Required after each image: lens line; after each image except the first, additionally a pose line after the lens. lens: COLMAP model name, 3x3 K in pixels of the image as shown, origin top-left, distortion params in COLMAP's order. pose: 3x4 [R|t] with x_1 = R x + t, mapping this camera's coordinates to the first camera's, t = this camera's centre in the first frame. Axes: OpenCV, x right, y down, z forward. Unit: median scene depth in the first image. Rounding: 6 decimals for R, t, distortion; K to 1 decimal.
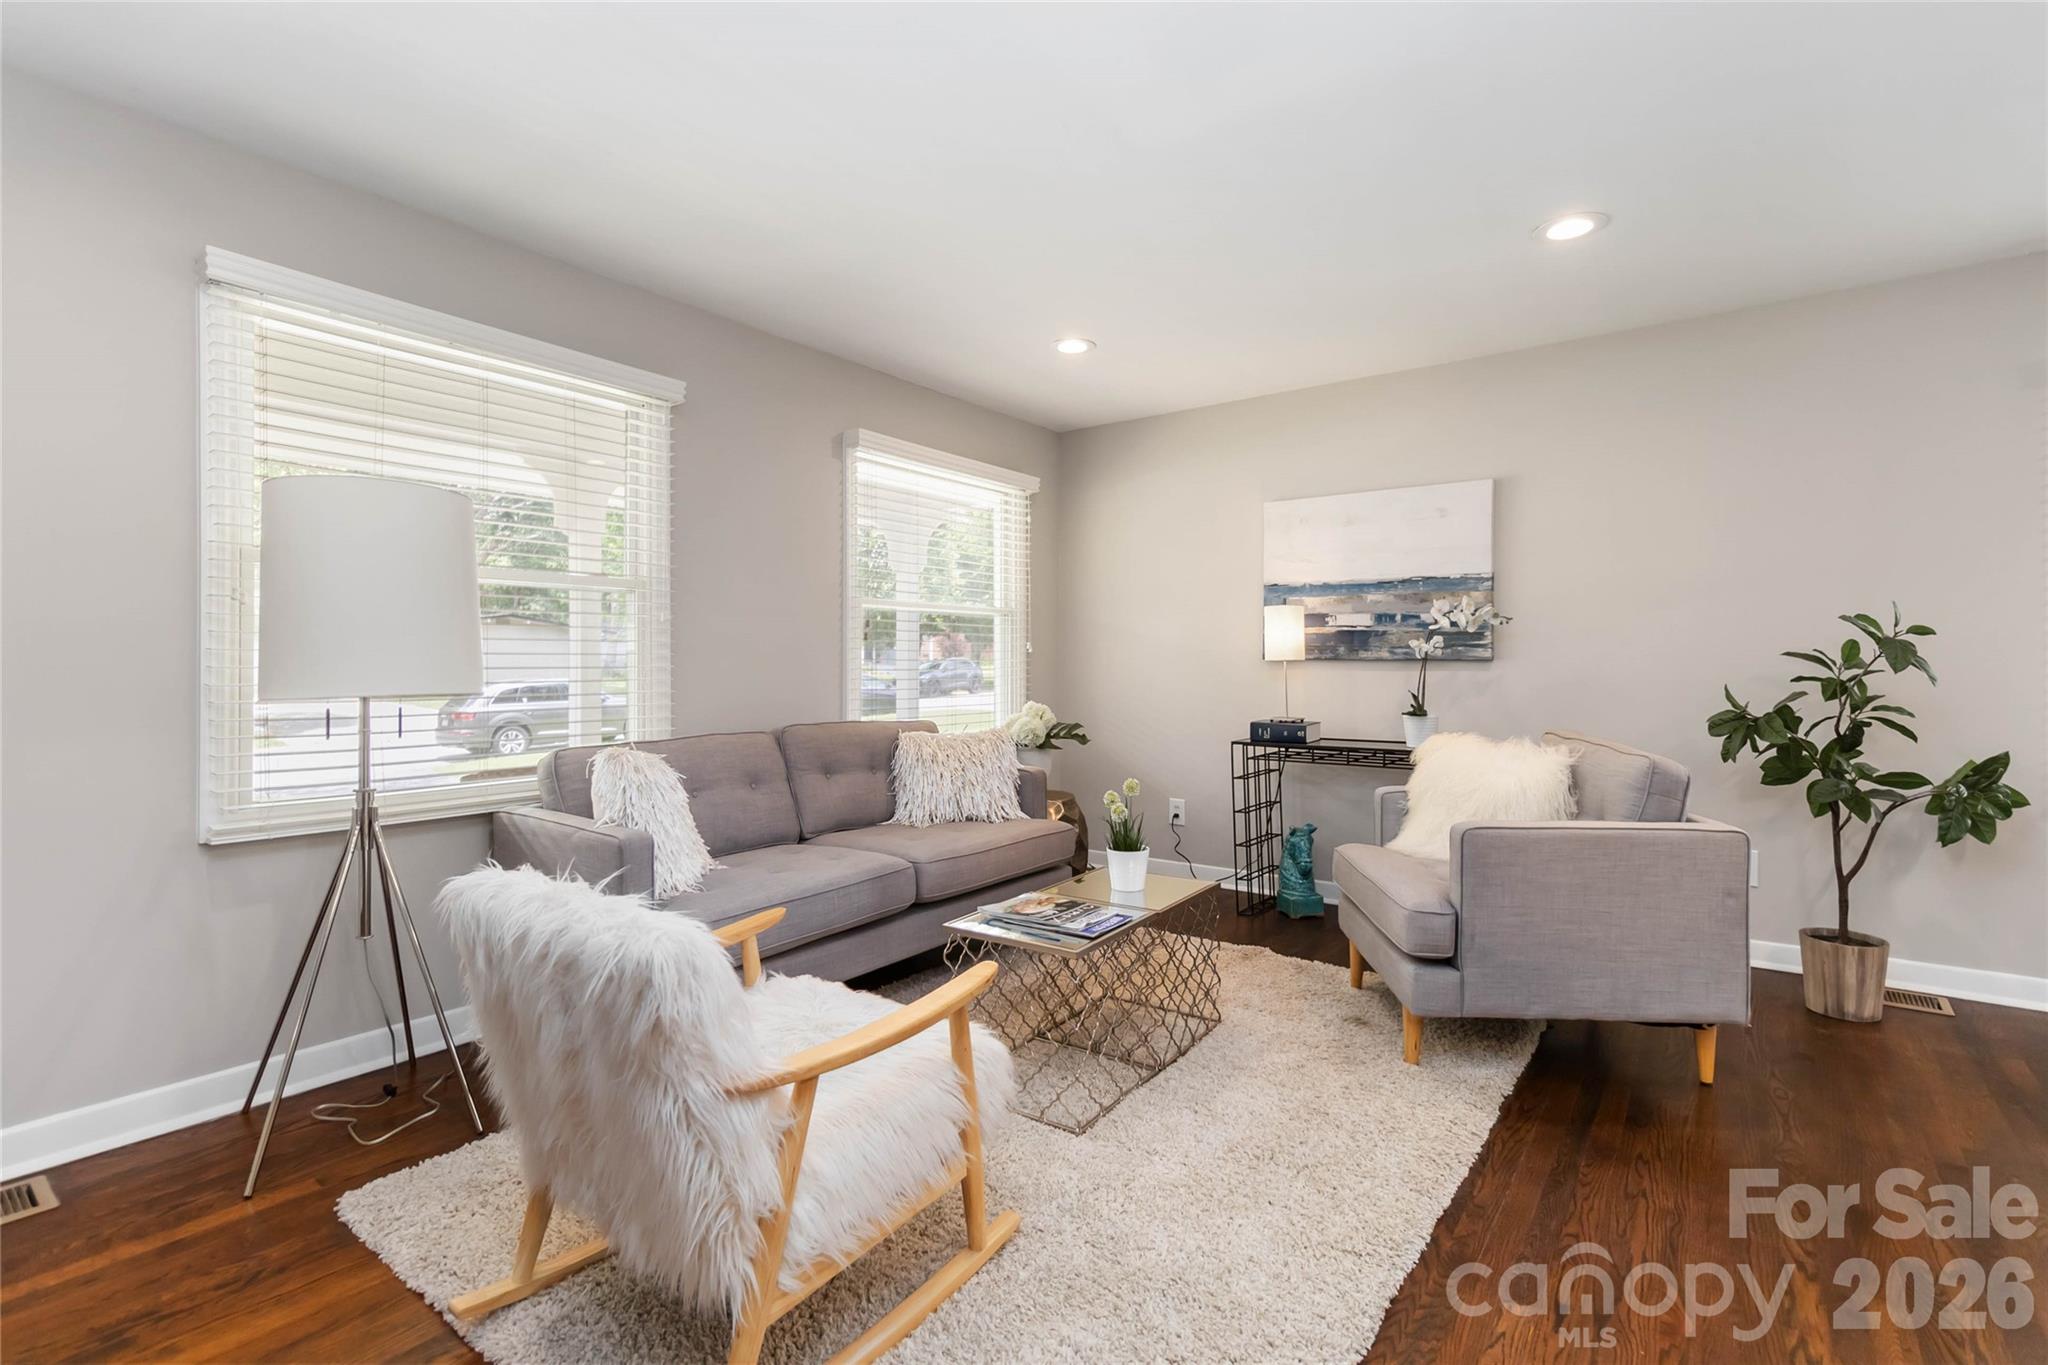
lens RADIAL K [[950.4, 0, 1026.2], [0, 950.4, 670.4], [0, 0, 1]] dist [0.000801, 0.000126]
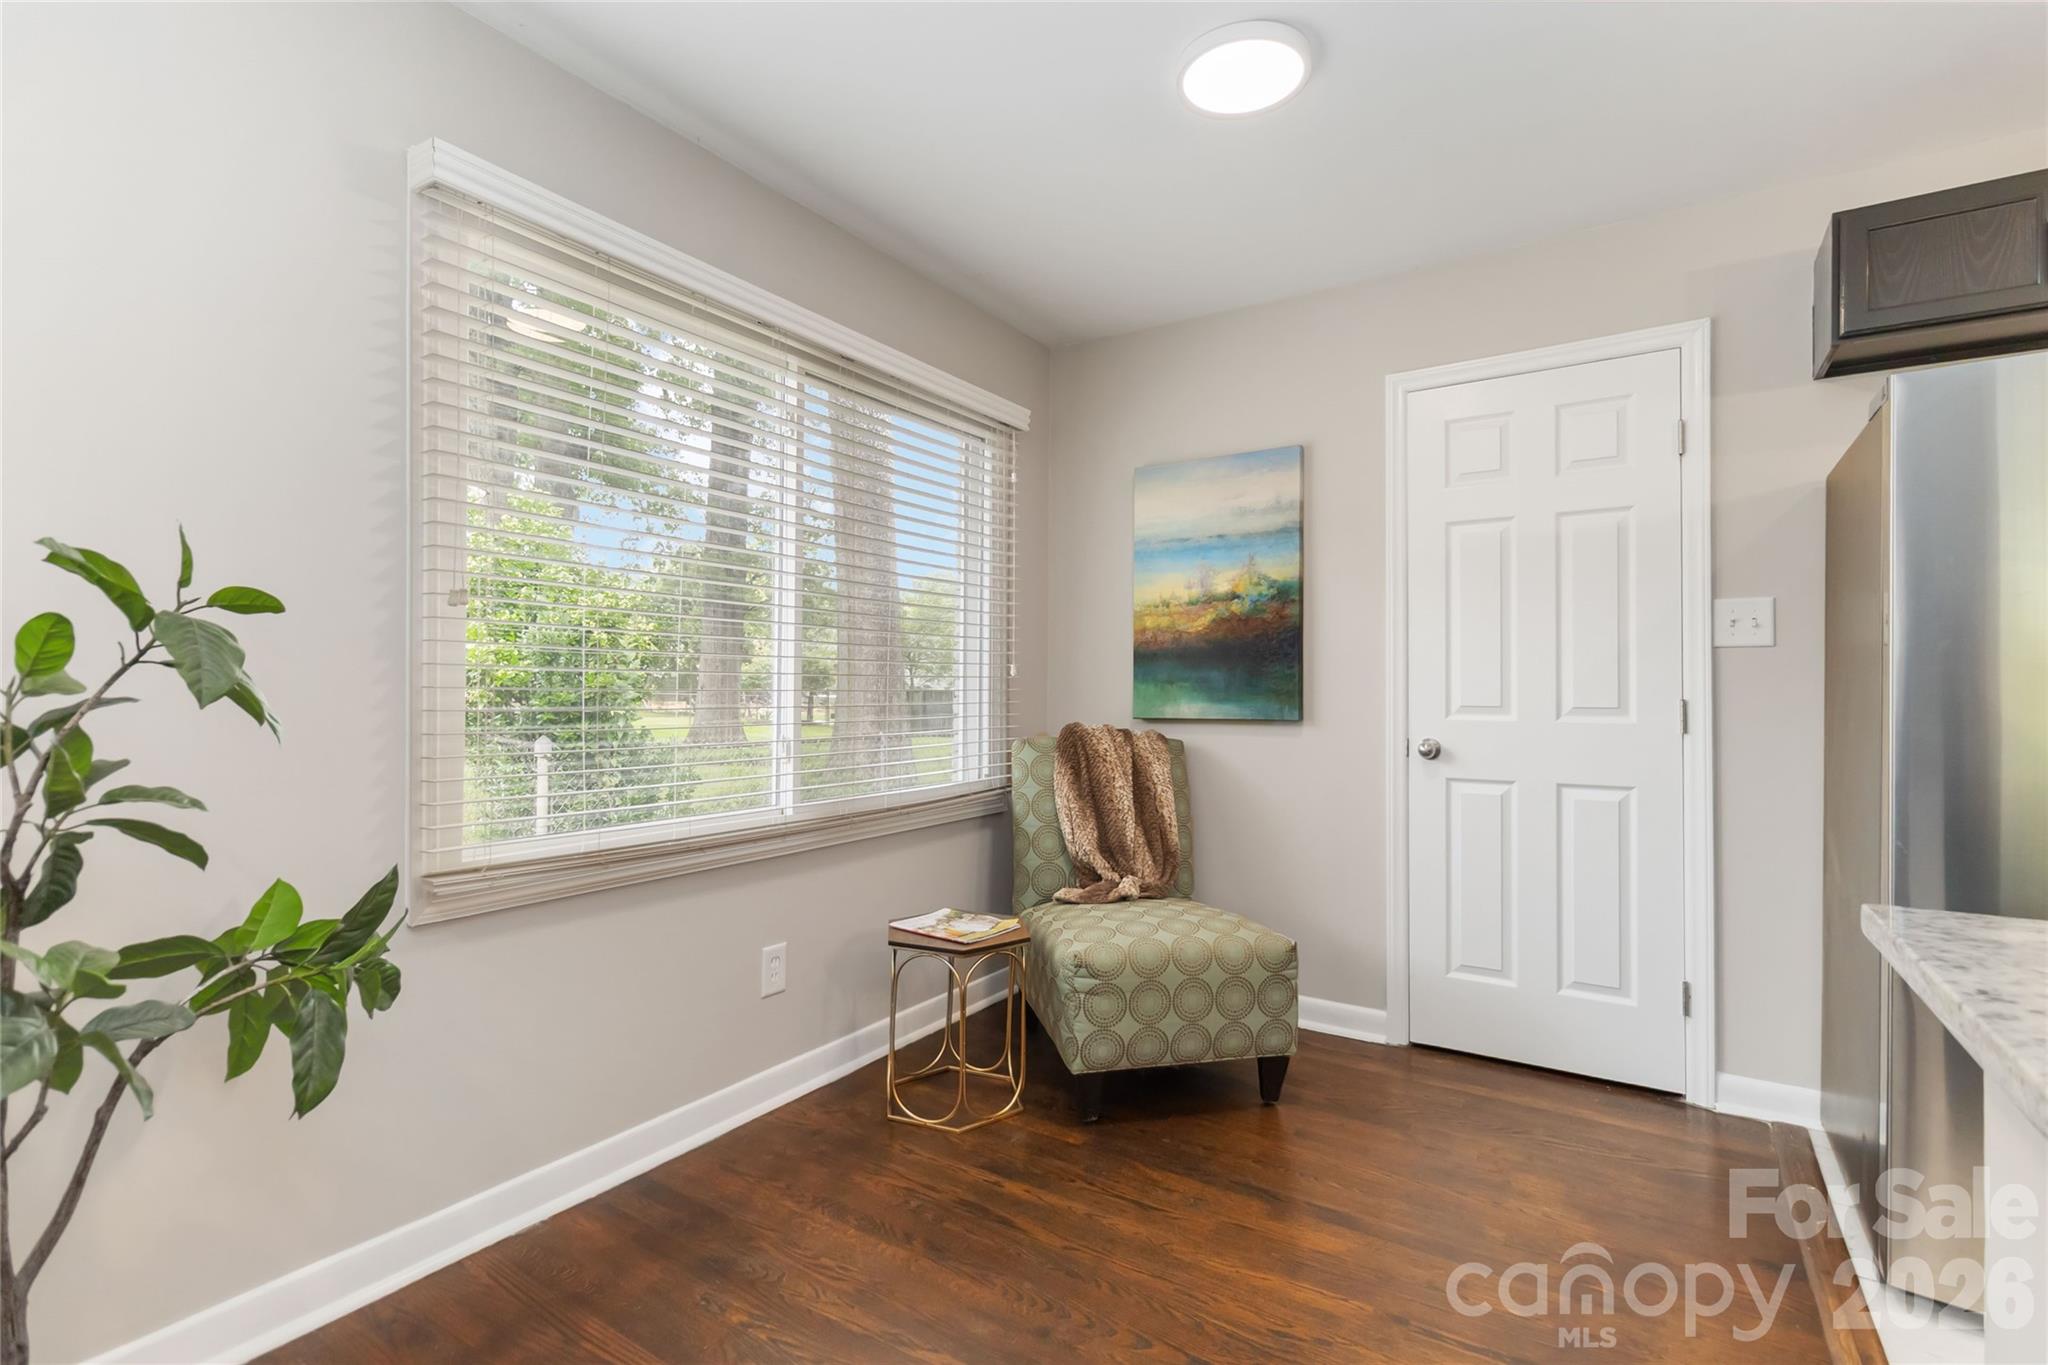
lens RADIAL K [[950.4, 0, 1027.7], [0, 950.4, 683.9], [0, 0, 1]] dist [0.000801, 0.000126]
pose [[-0.063159, 0.006202, 0.997984, 0.455592], [0.002267, 0.999979, -0.006071, -0.002528], [-0.998001, 0.001879, -0.063172, 0.616223]]
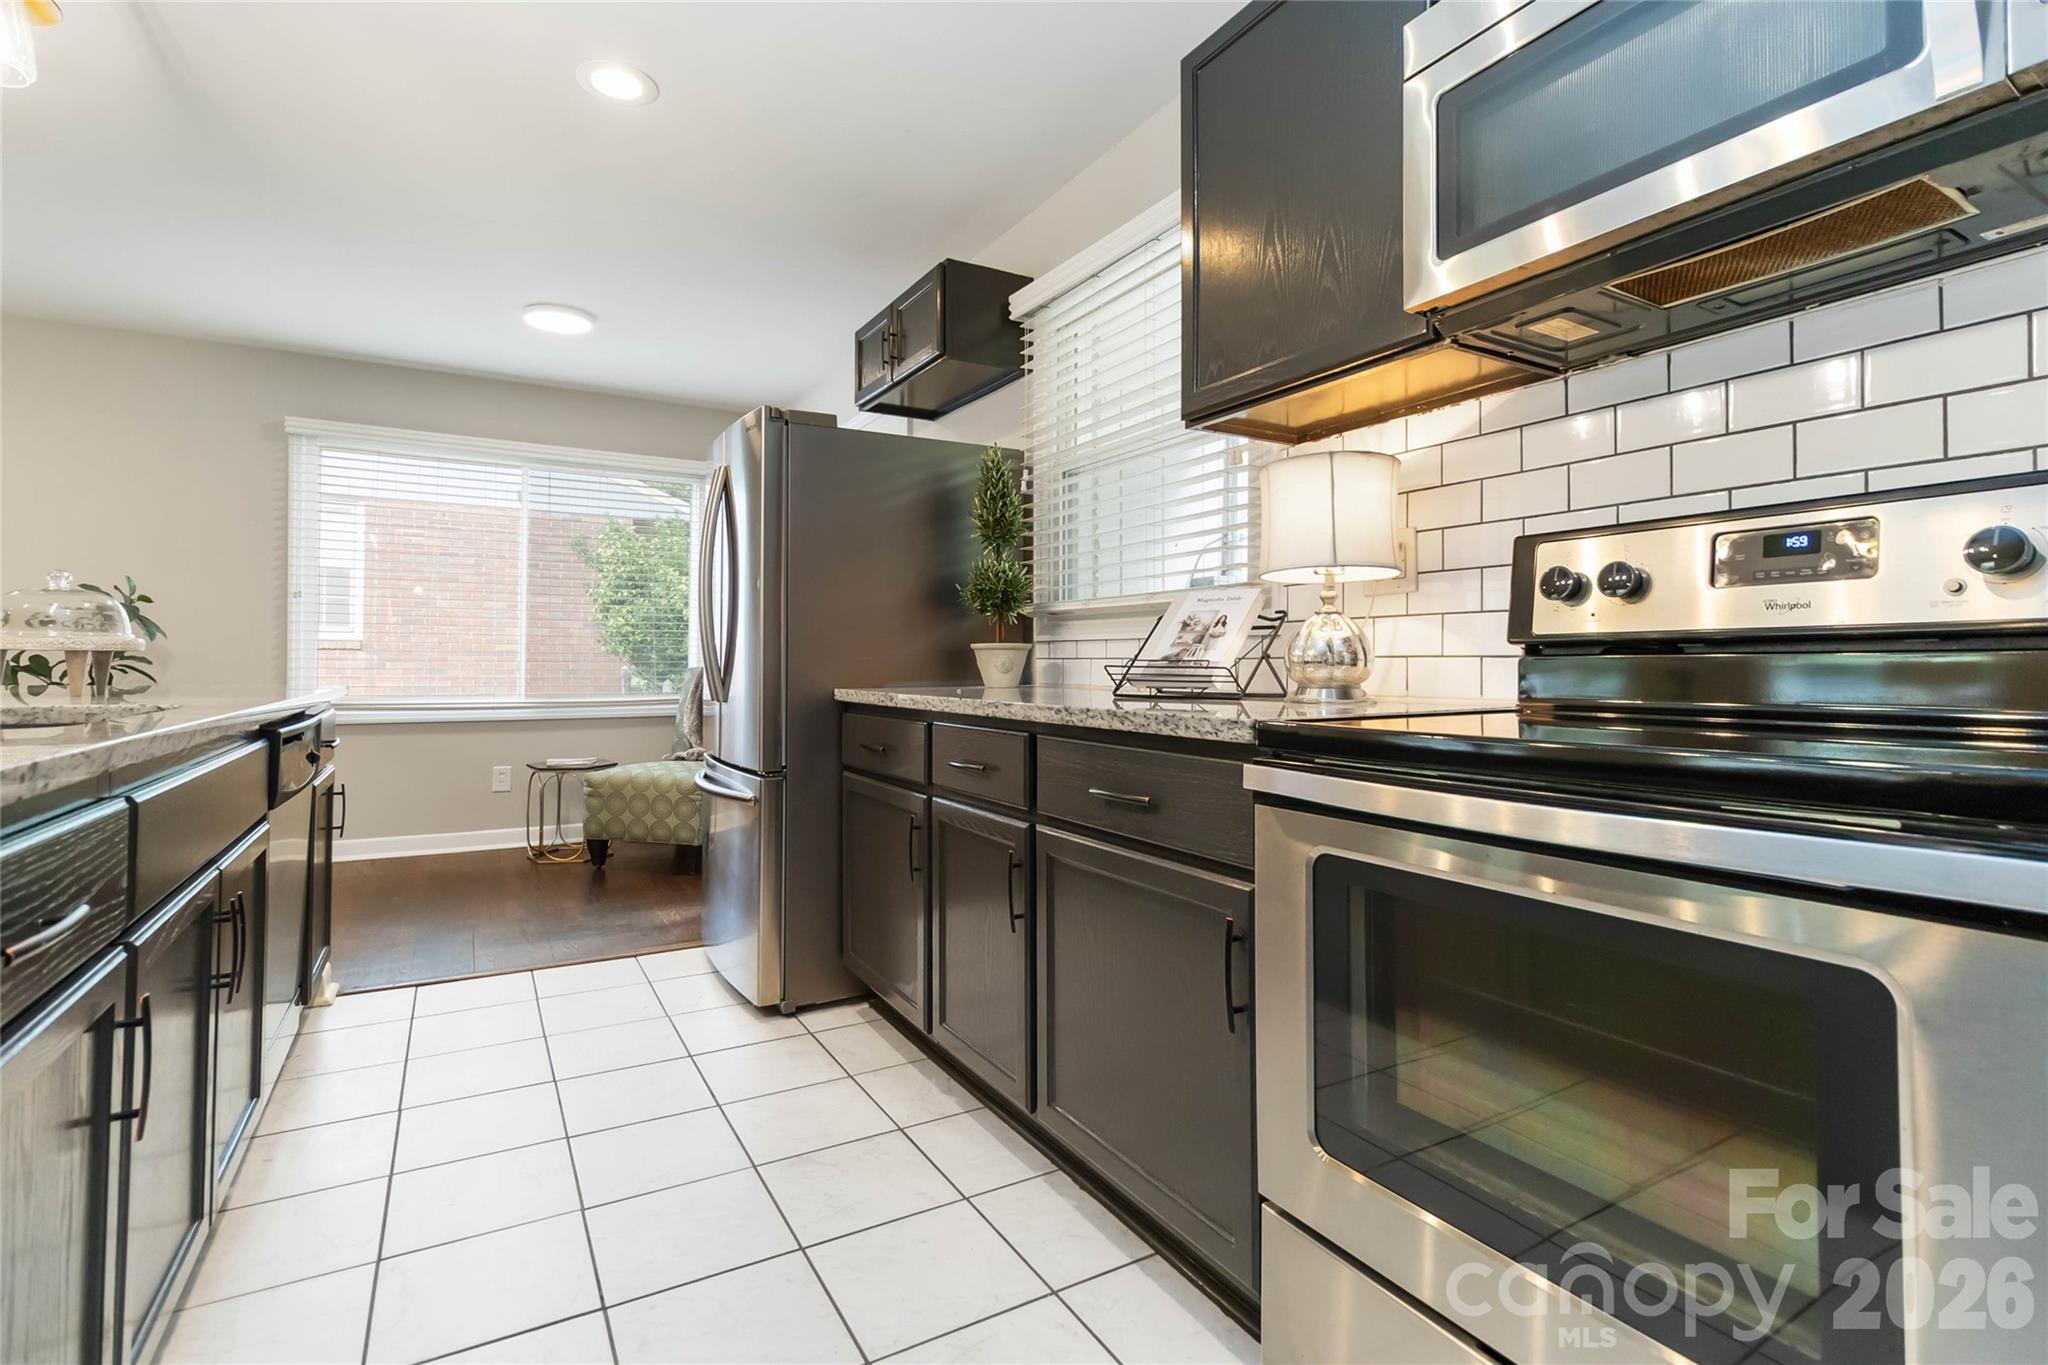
lens RADIAL K [[950.4, 0, 1030.6], [0, 950.4, 642.7], [0, 0, 1]] dist [0.000801, 0.000126]
pose [[0.384976, 0.022358, 0.922656, 0.155622], [0.000967, 0.999696, -0.024629, 0.046947], [-0.922926, 0.010374, 0.384837, -0.618068]]
